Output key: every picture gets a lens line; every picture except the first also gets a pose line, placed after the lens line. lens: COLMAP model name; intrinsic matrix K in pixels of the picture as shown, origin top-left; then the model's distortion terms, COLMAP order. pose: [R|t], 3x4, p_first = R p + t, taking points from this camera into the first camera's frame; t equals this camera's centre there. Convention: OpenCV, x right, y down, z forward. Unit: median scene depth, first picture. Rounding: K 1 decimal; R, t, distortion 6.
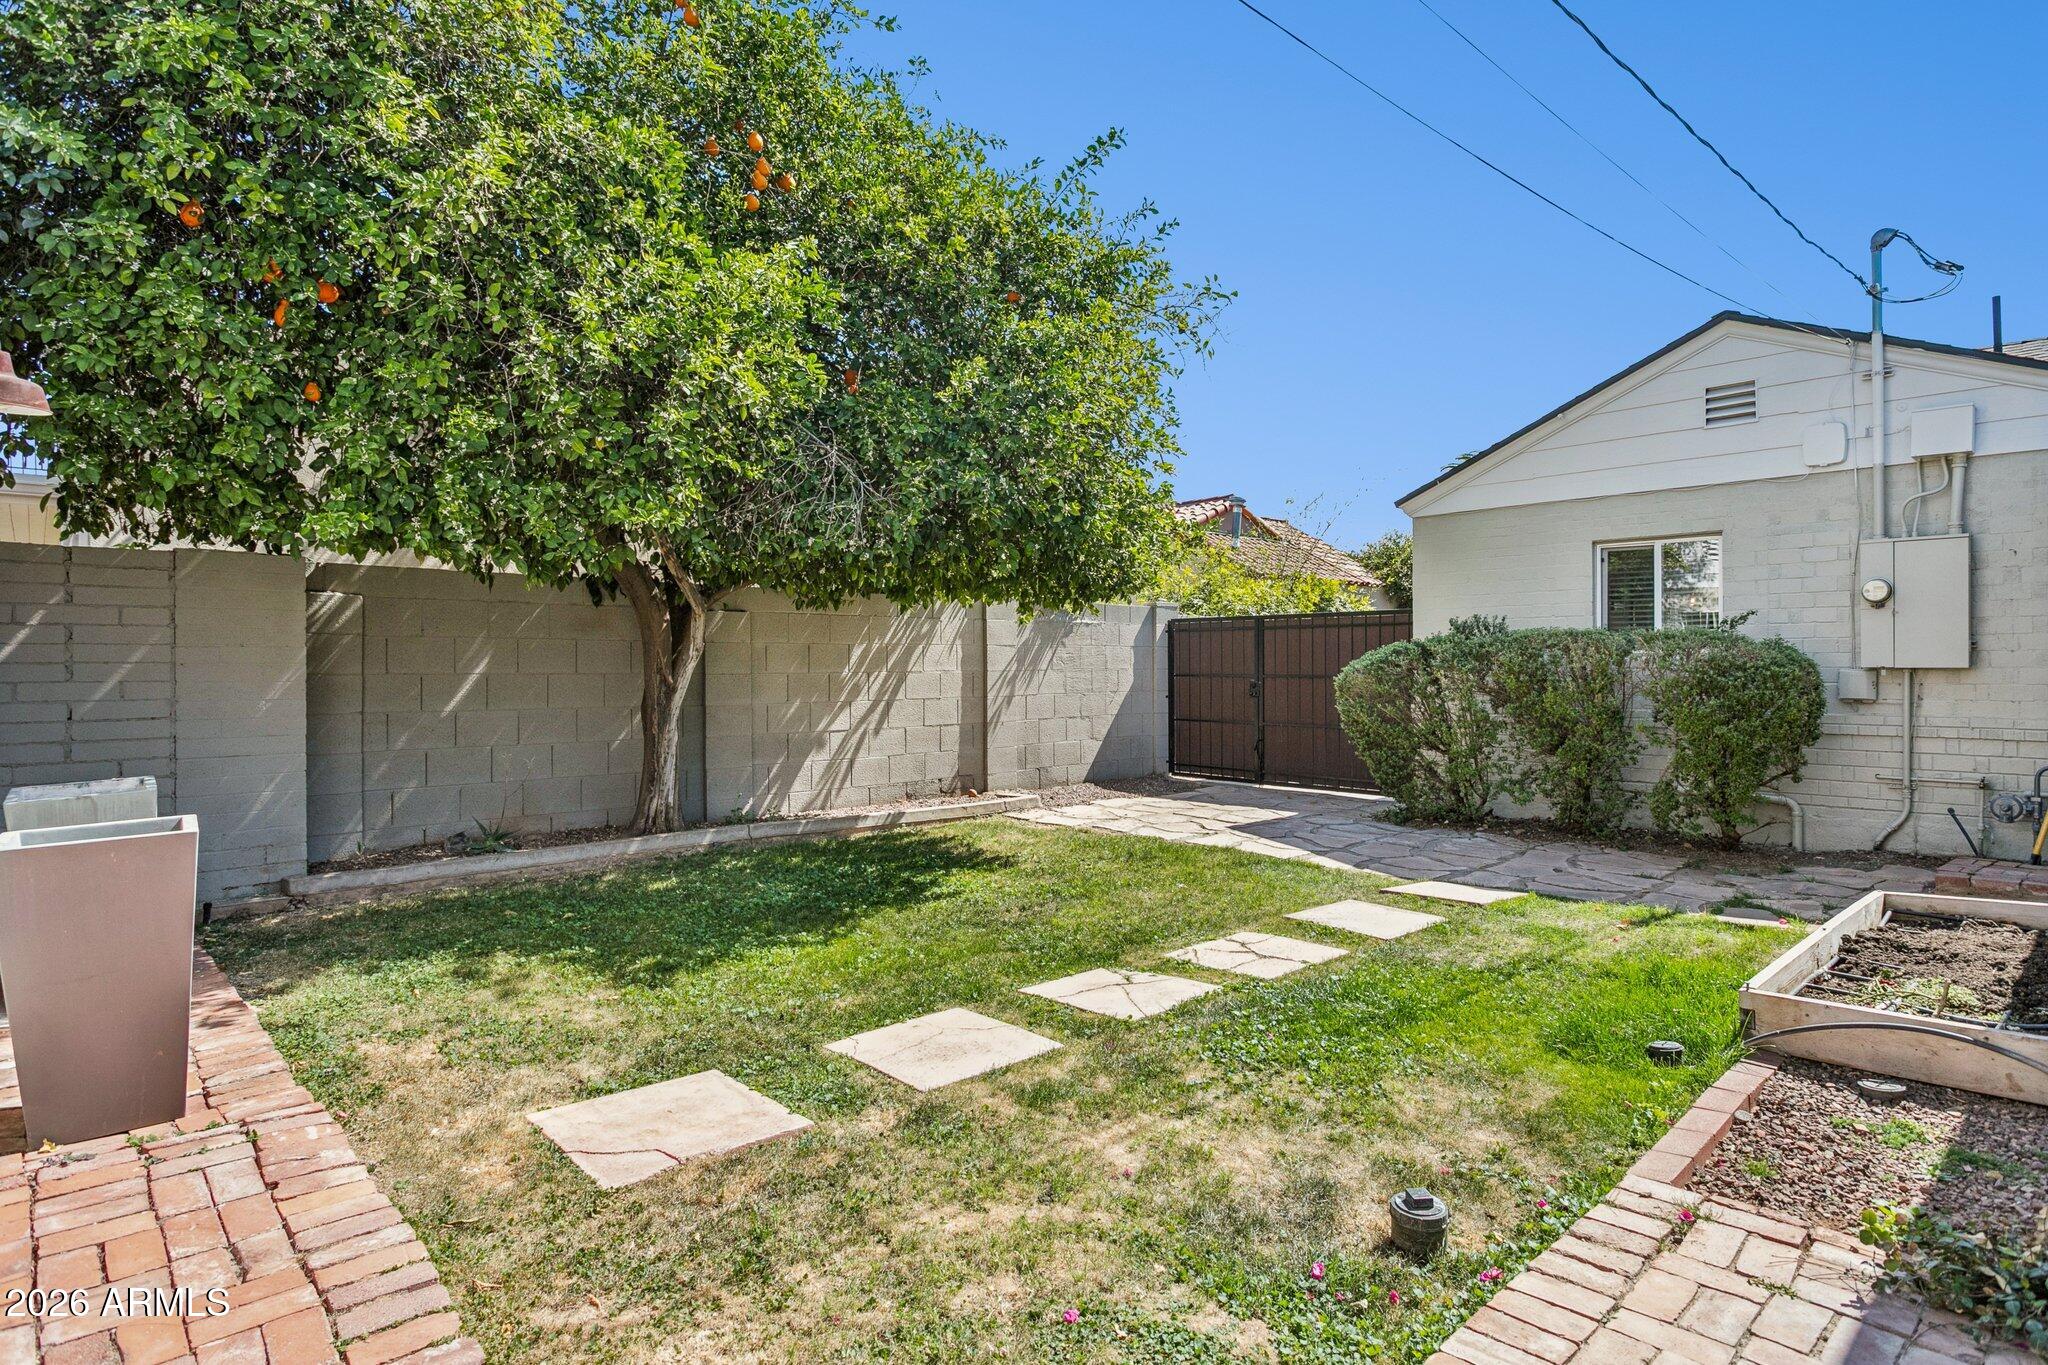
lens RADIAL K [[1083.8, 0, 1024.0], [0, 1083.8, 682.5], [0, 0, 1]] dist [-0.005610, -0.000342]
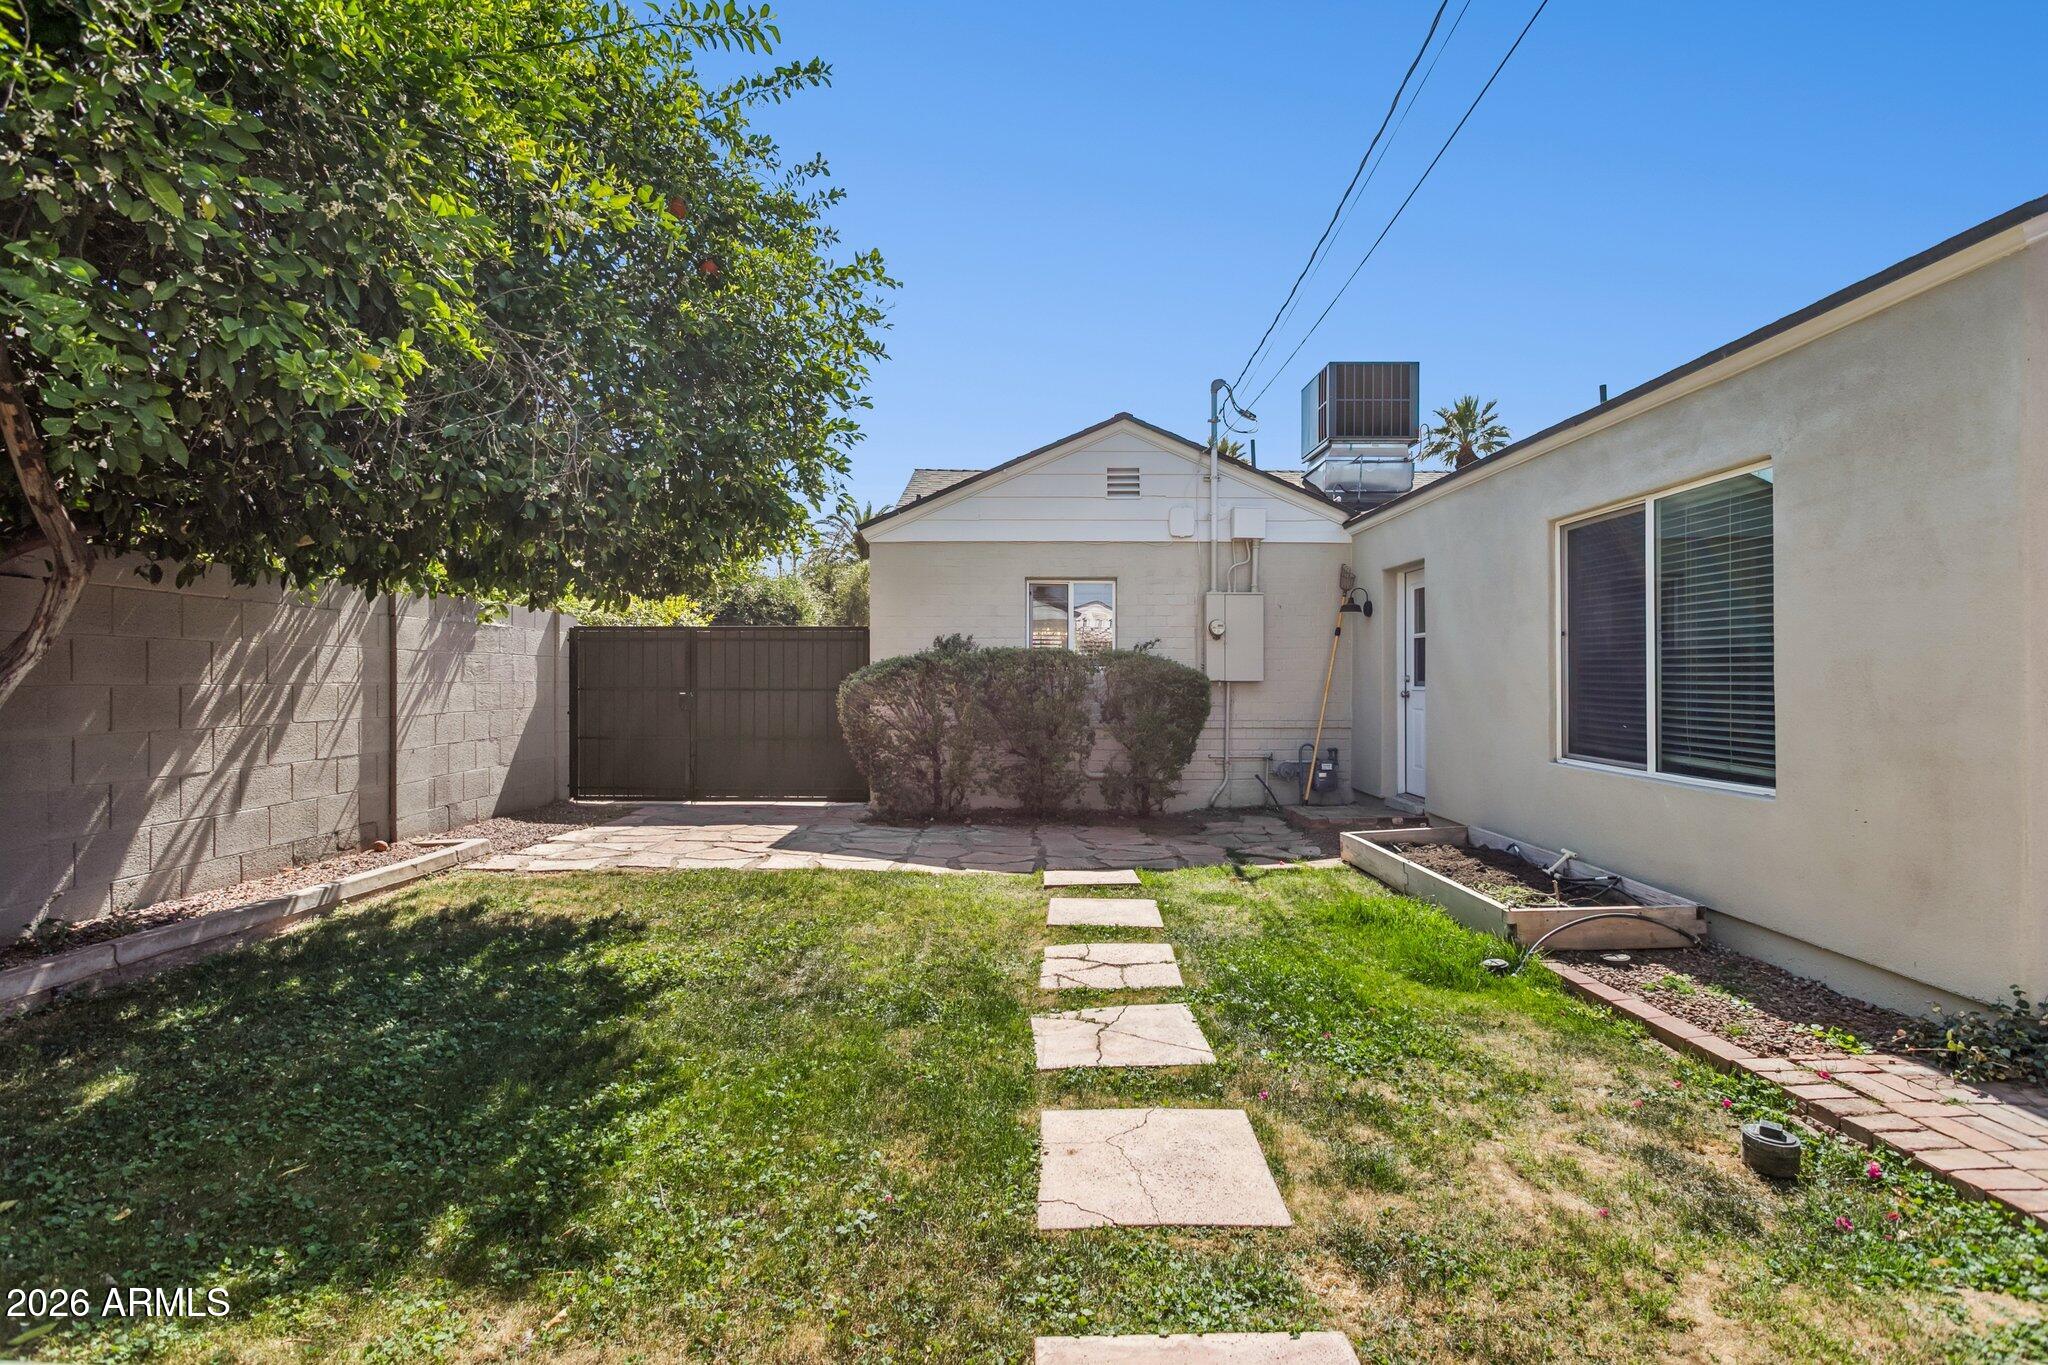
lens RADIAL K [[965.2, 0, 1024.0], [0, 965.2, 682.5], [0, 0, 1]] dist [0.000943, -0.000629]
pose [[0.679844, 0.003202, 0.733350, -0.322767], [0.008966, 0.999879, -0.012677, 0.002533], [-0.733302, 0.015194, 0.679733, 0.304371]]
